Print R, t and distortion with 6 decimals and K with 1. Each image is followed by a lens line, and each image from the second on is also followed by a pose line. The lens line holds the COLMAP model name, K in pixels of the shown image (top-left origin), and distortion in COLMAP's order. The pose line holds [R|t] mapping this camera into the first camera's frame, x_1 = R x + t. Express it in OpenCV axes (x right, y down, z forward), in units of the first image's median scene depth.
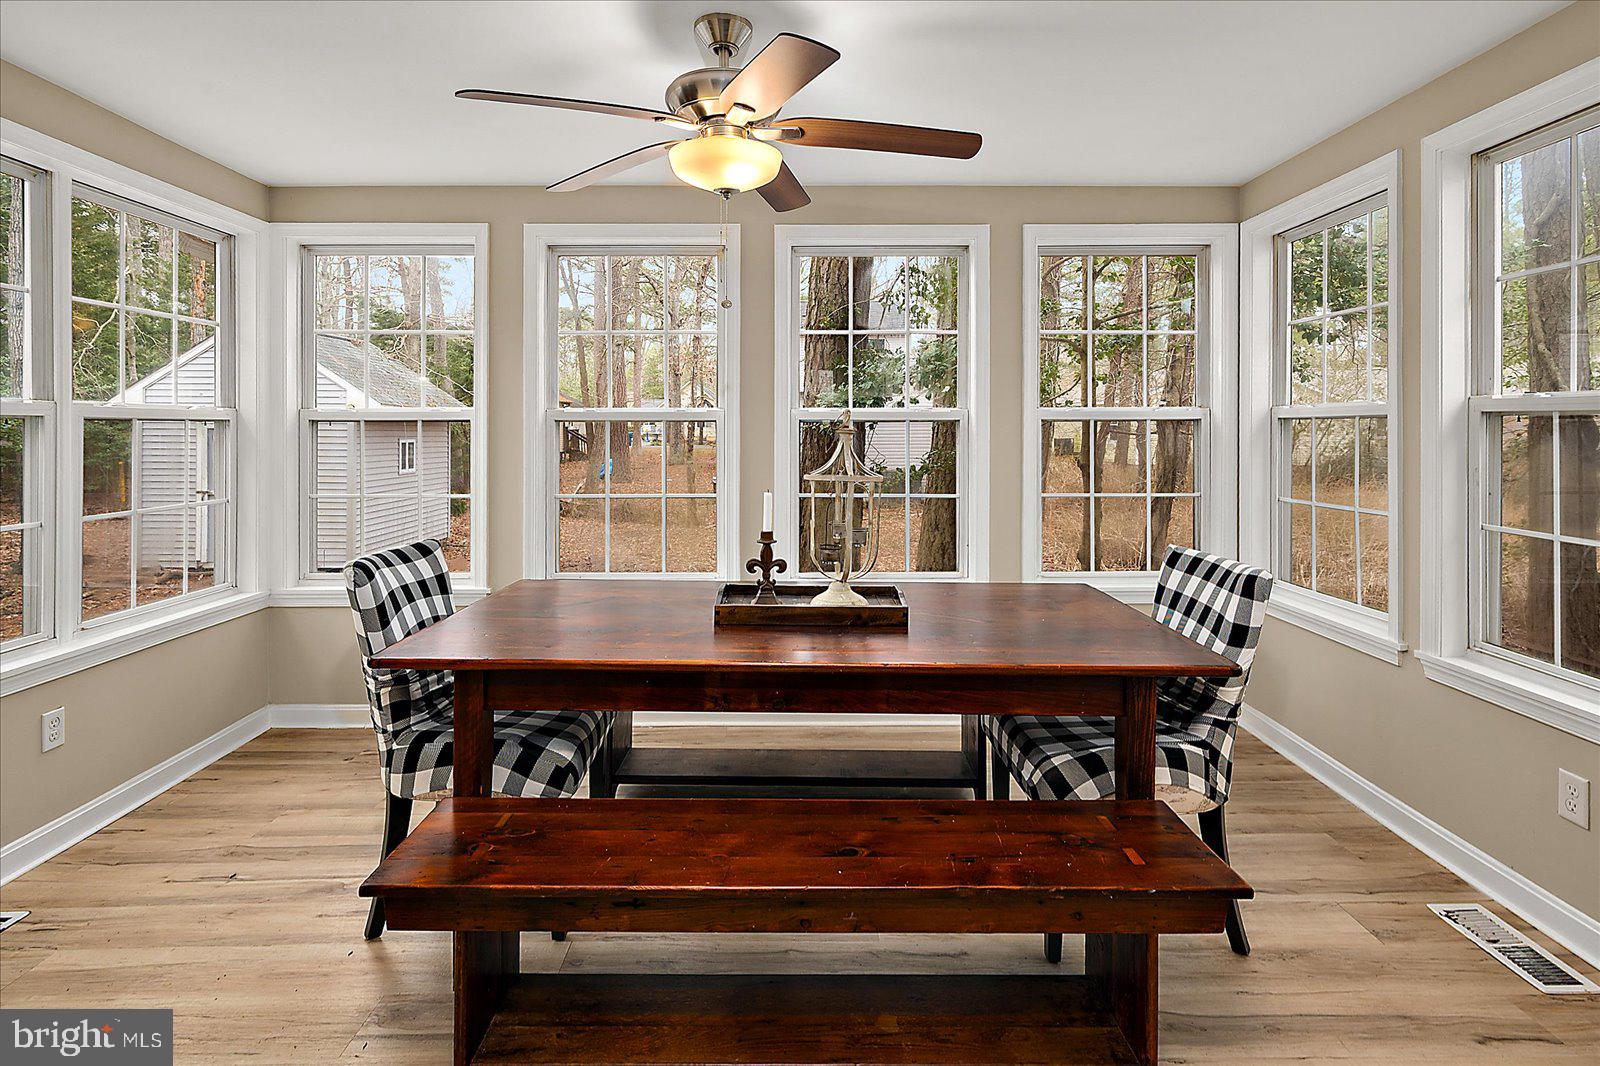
lens RADIAL K [[869.7, 0, 803.4], [0, 869.7, 443.7], [0, 0, 1]] dist [0.000355, 0.000275]
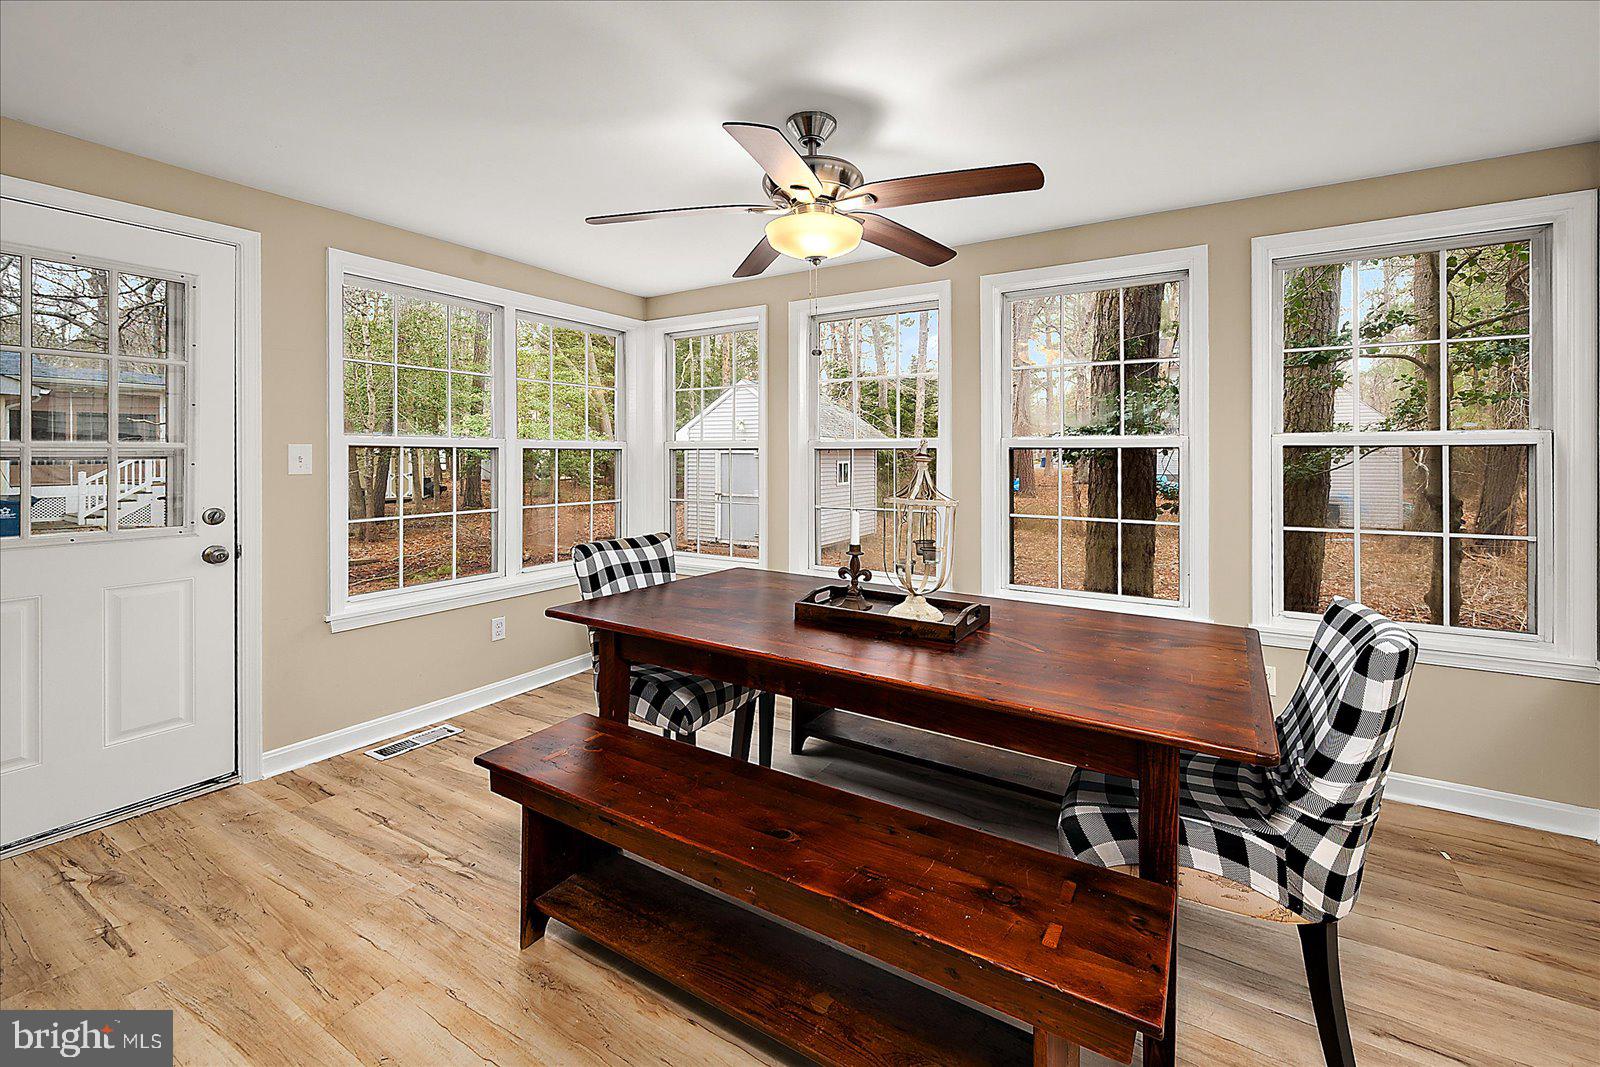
lens RADIAL K [[683.1, 0, 816.0], [0, 683.1, 461.7], [0, 0, 1]] dist [-0.000820, -0.000247]
pose [[0.840905, 0.007111, -0.541135, 0.413204], [-0.009758, 0.999950, -0.002024, -0.007649], [0.541094, 0.006982, 0.840933, 0.203606]]
